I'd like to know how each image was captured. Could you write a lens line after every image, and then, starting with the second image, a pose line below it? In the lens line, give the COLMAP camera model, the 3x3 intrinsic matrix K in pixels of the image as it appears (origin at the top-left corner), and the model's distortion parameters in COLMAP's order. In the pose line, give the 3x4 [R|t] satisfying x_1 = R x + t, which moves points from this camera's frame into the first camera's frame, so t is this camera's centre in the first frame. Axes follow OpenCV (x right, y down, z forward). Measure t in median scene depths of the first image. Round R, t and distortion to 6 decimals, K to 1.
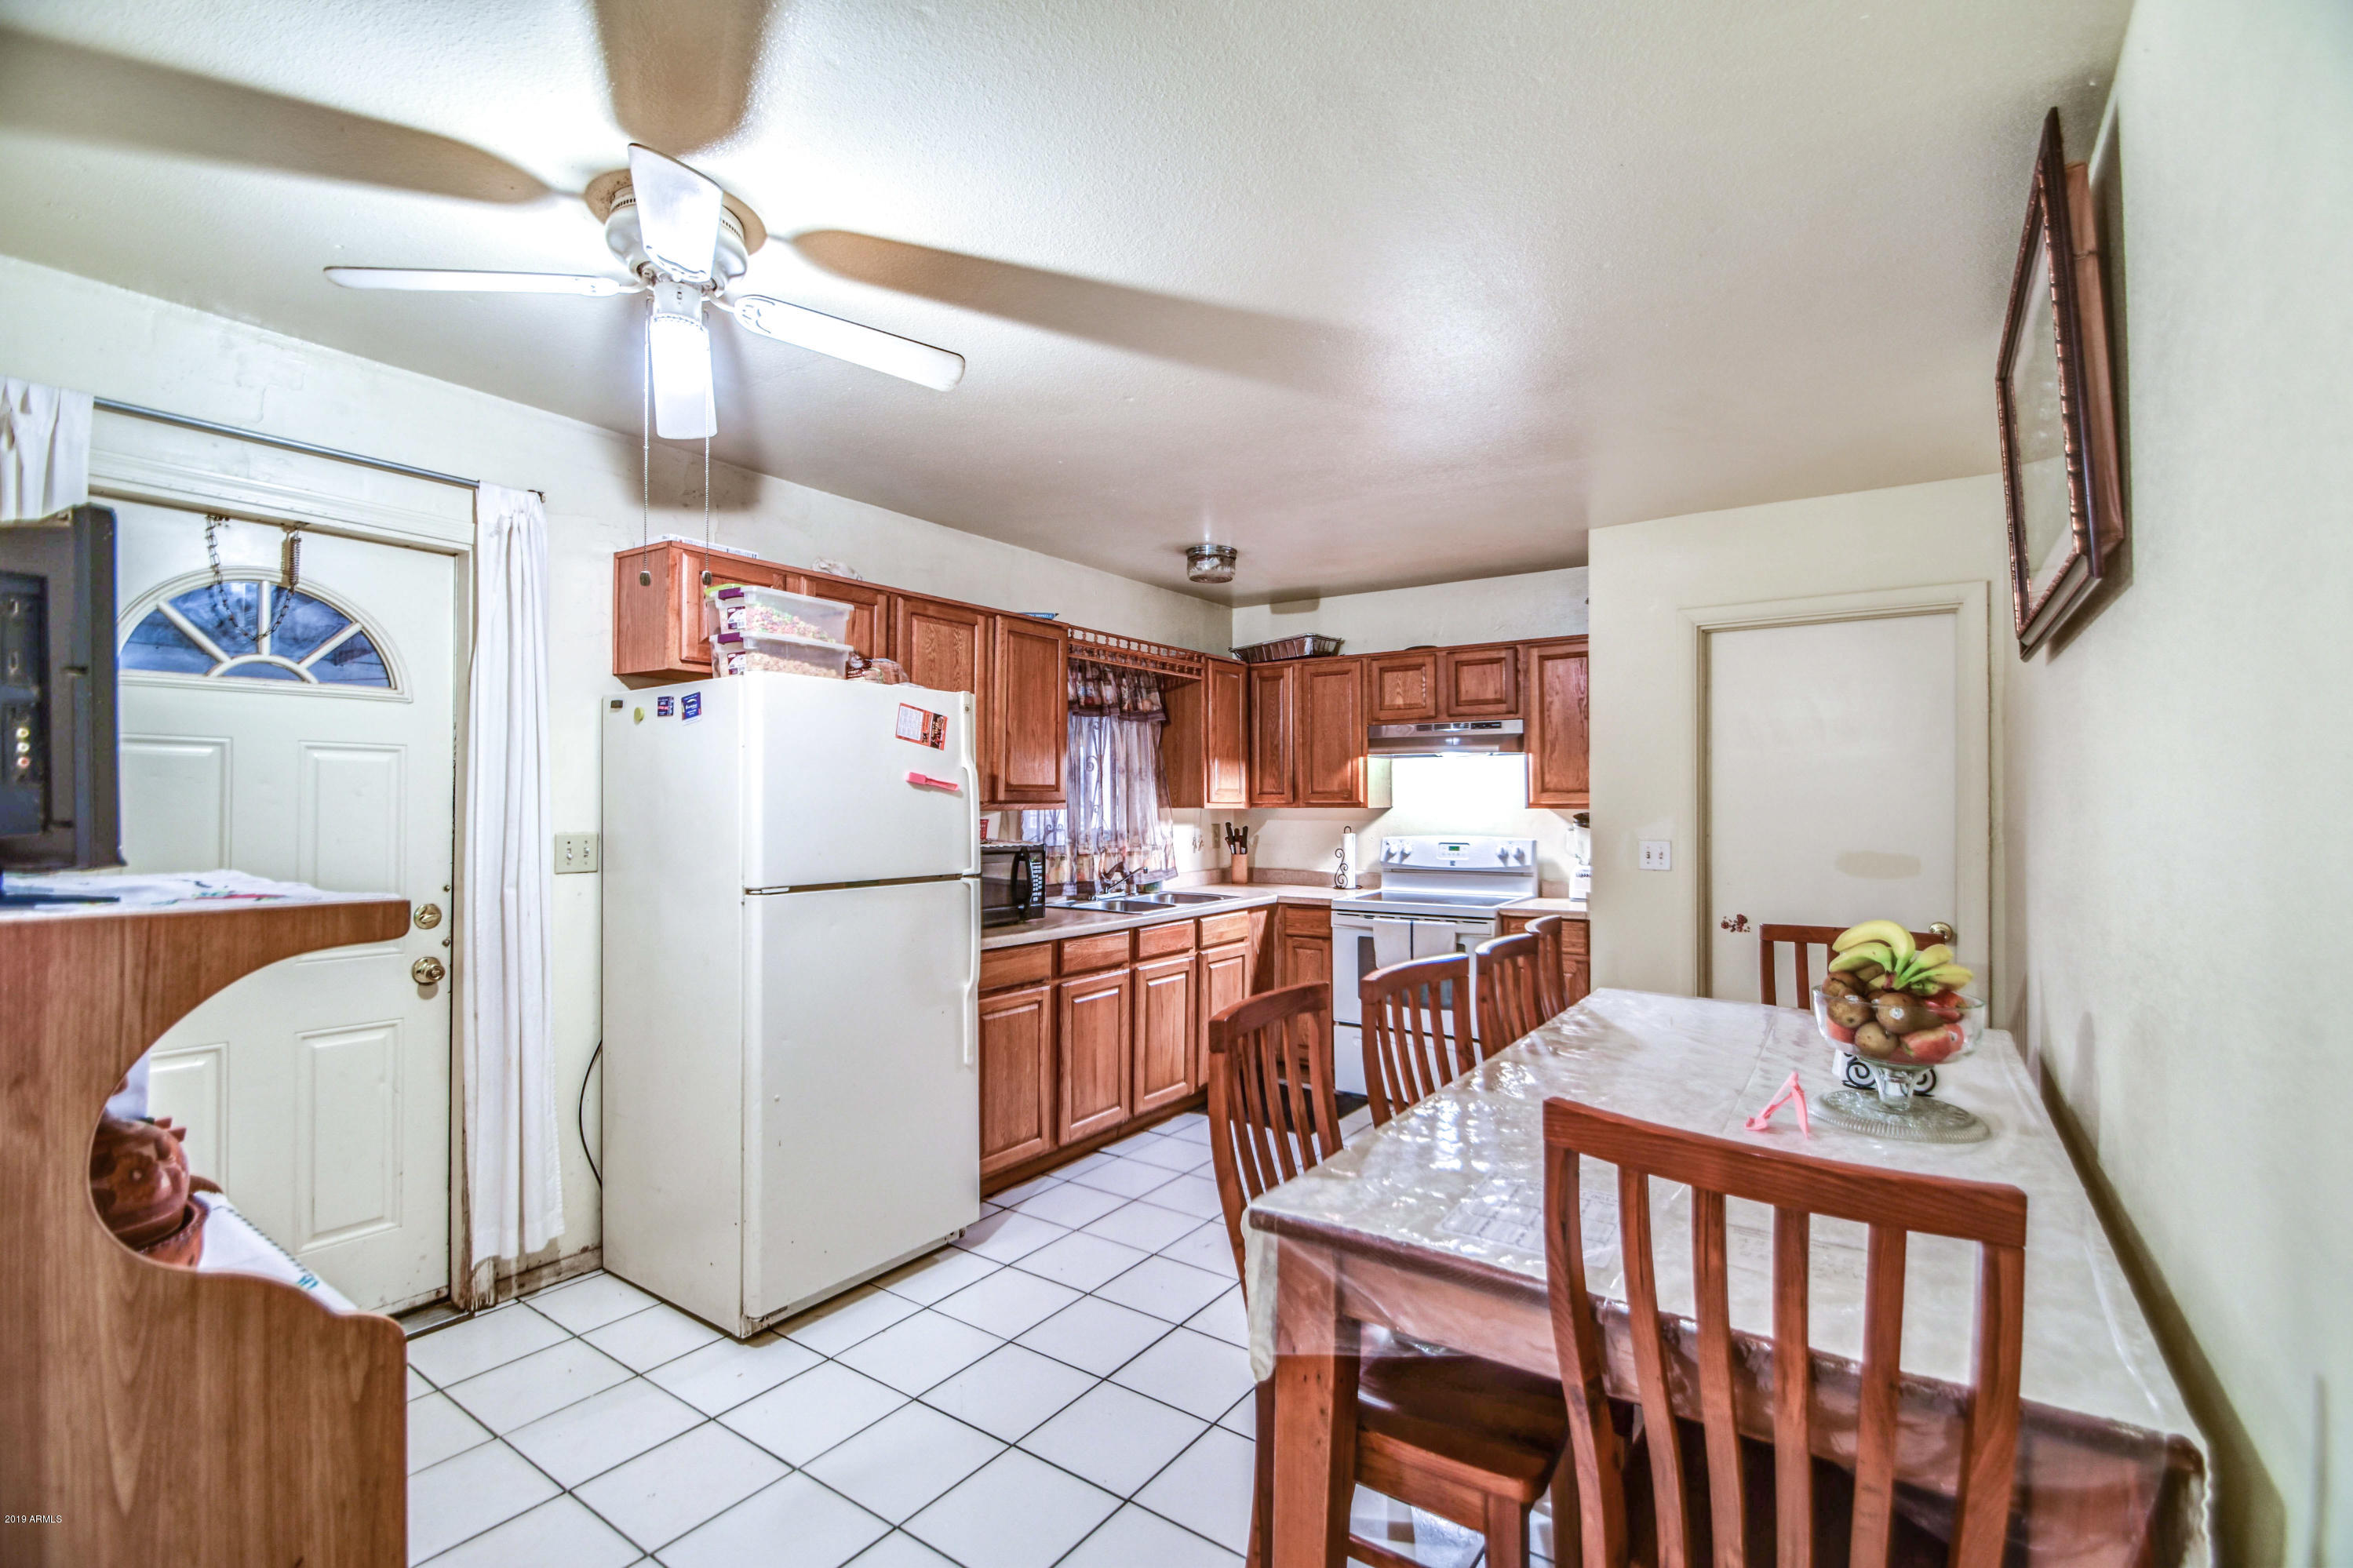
lens RADIAL K [[1040.3, 0, 1176.5], [0, 1040.3, 784.0], [0, 0, 1]] dist [0.000947, -0.000189]
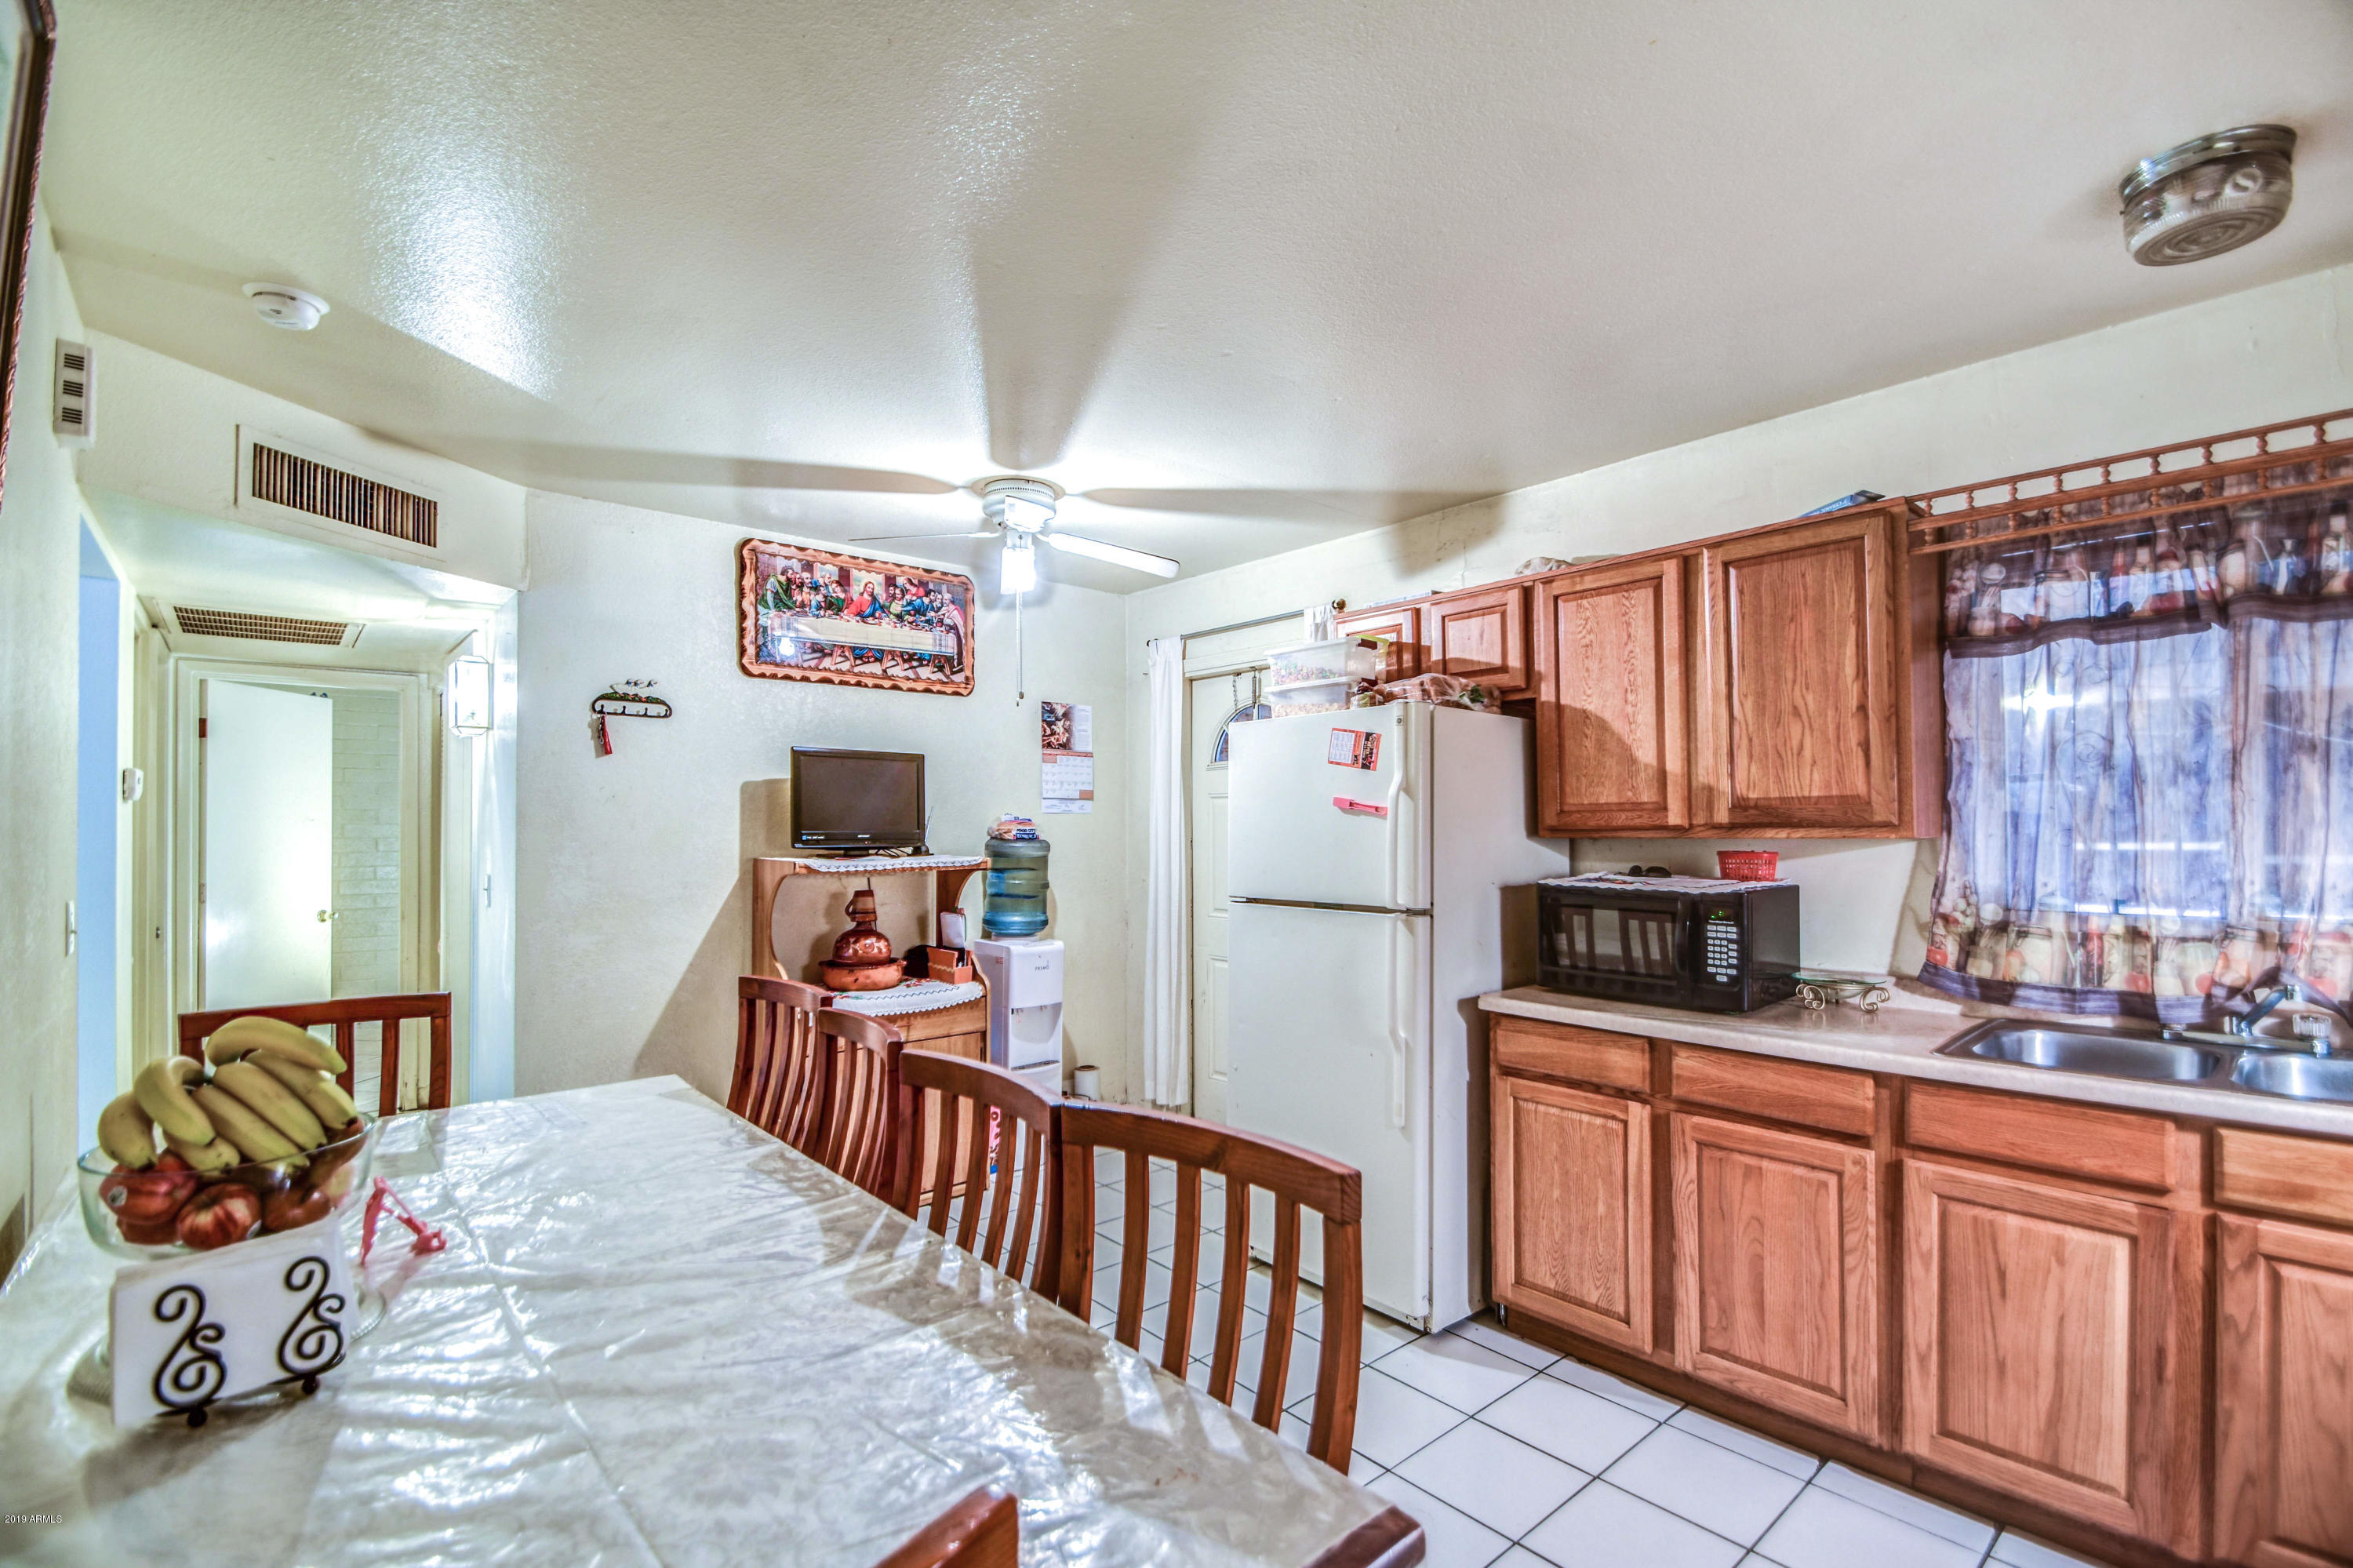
lens RADIAL K [[1049.4, 0, 1173.7], [0, 1049.4, 808.8], [0, 0, 1]] dist [0.000554, -0.016364]
pose [[-0.248797, -0.019741, -0.968354, 0.649786], [0.014499, 0.999604, -0.024104, 0.018784], [0.968447, -0.020037, -0.248413, 0.958254]]
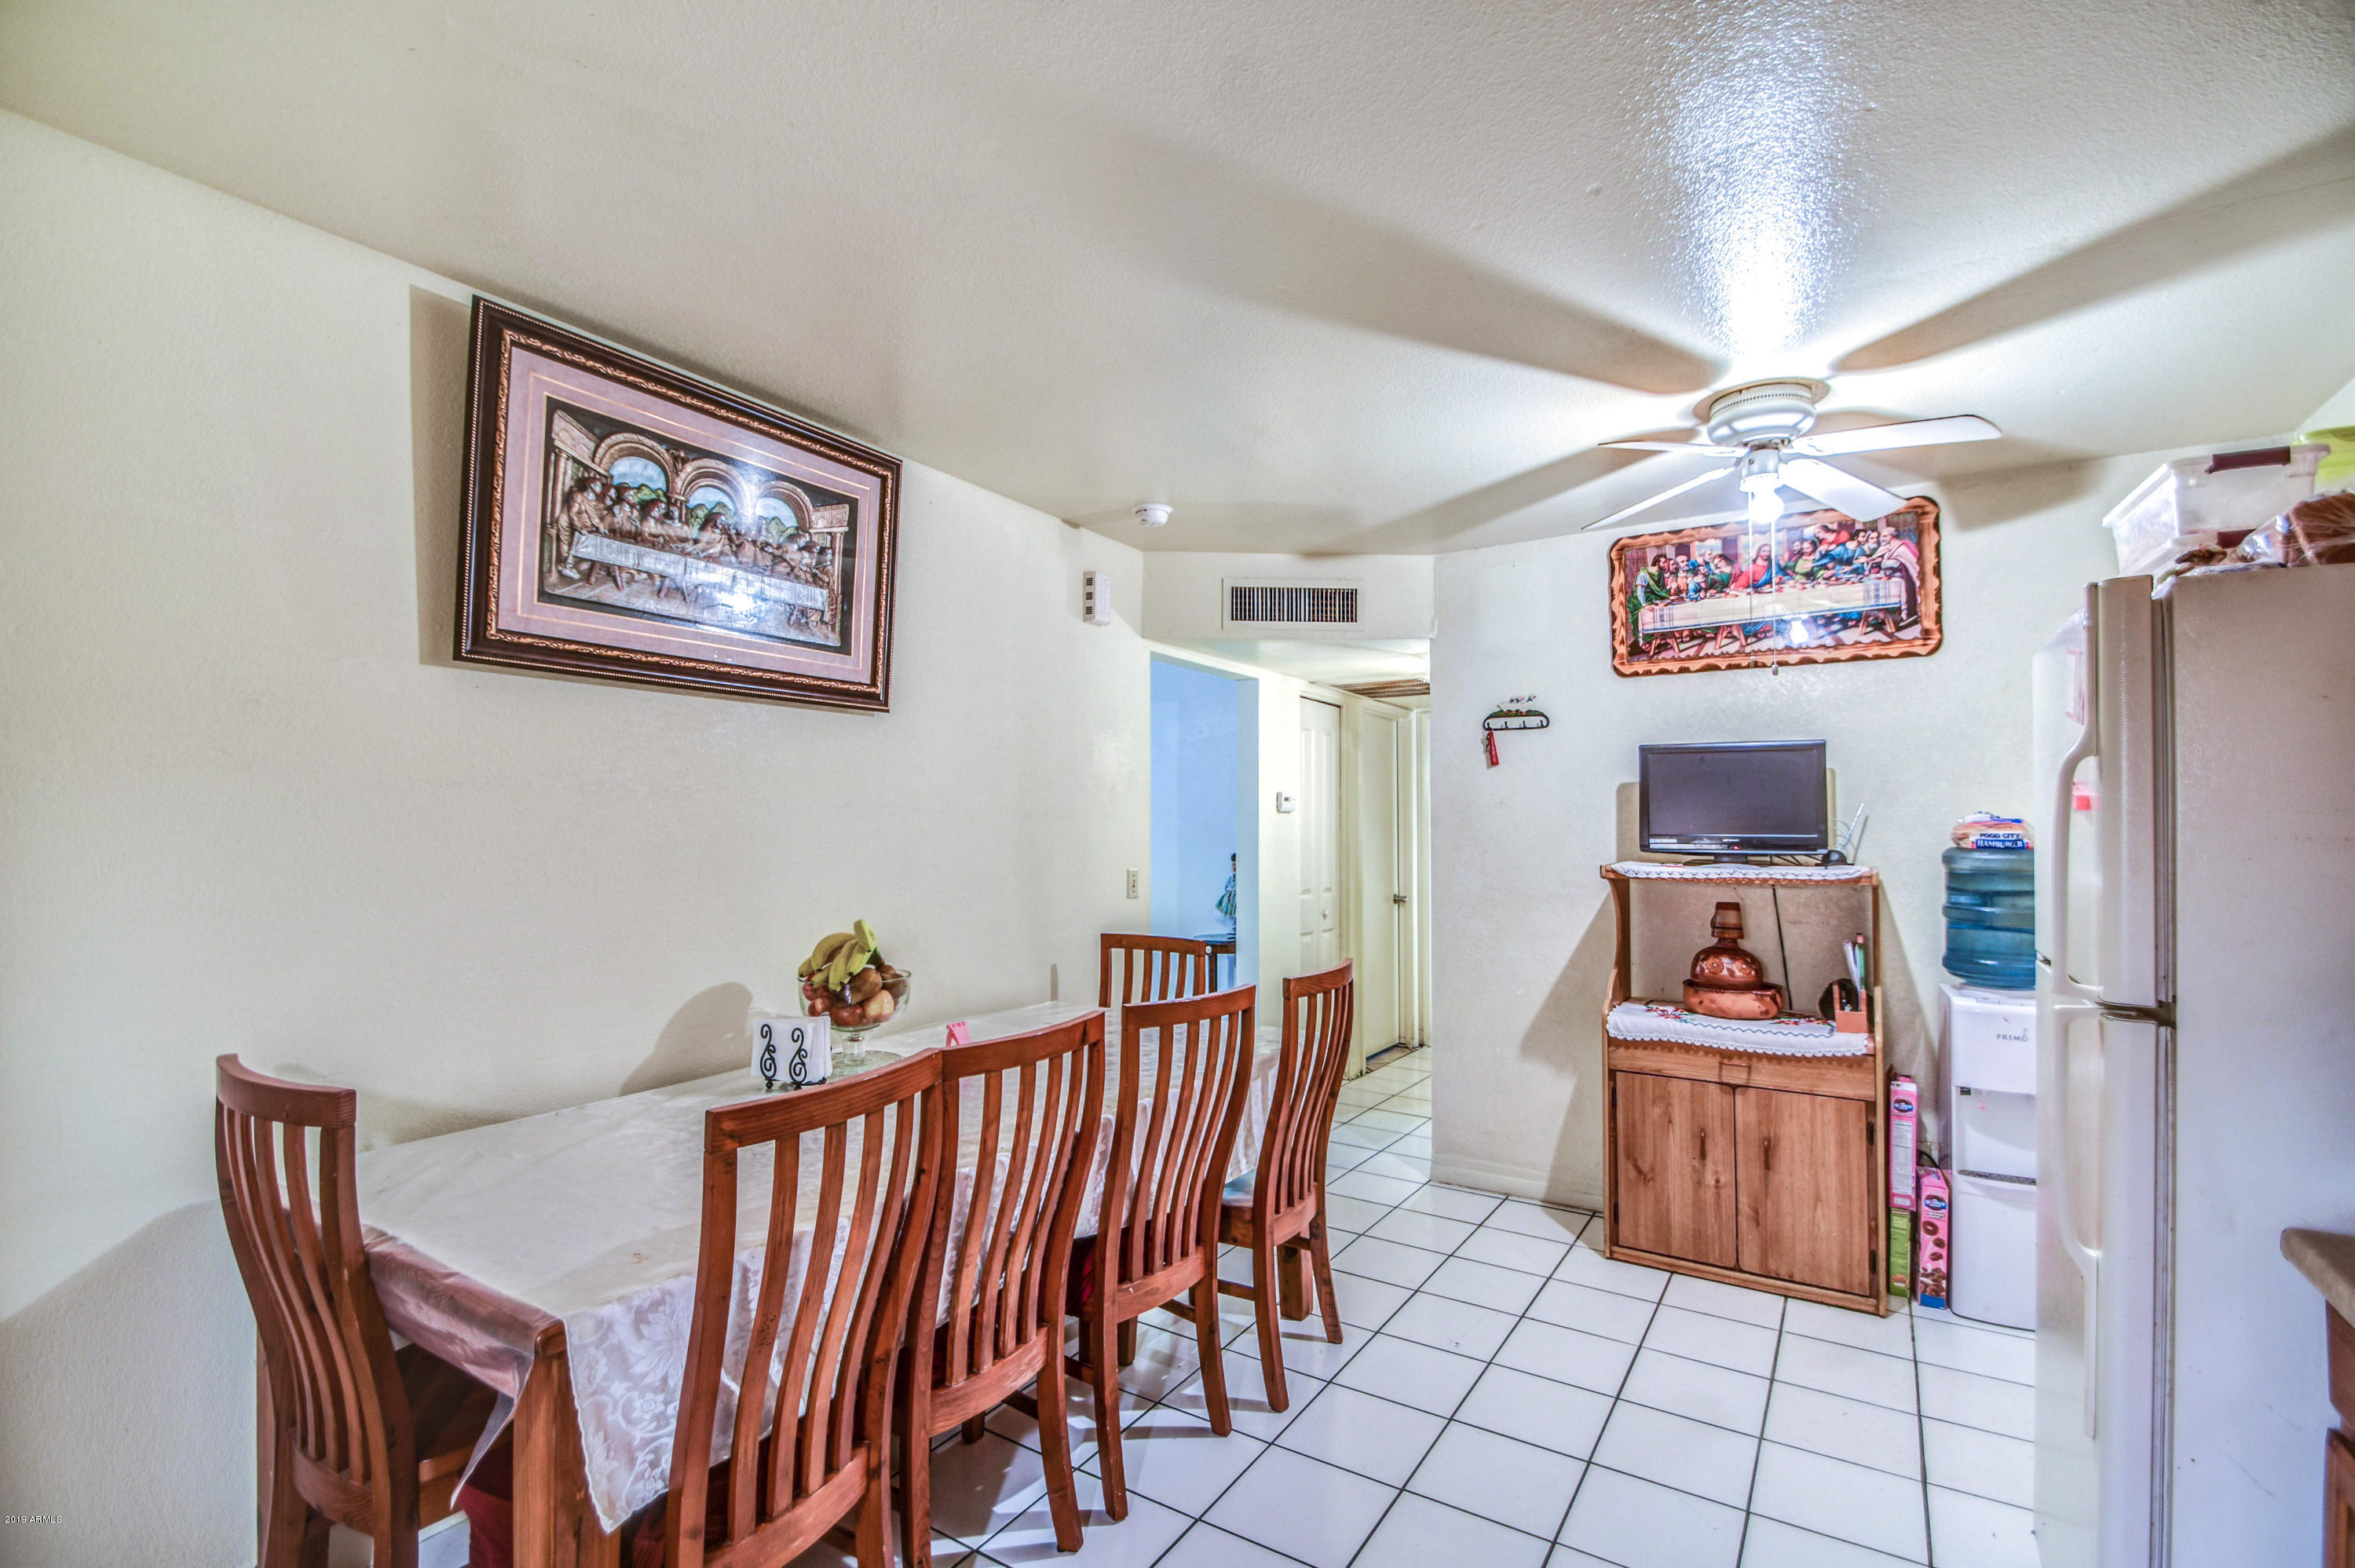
lens RADIAL K [[1041.3, 0, 1177.5], [0, 1041.3, 784.0], [0, 0, 1]] dist [0.000947, -0.000189]
pose [[-0.999614, -0.006946, -0.026917, 0.178286], [-0.005398, 0.998352, -0.057136, 0.022097], [0.027270, -0.056968, -0.998003, 1.323934]]
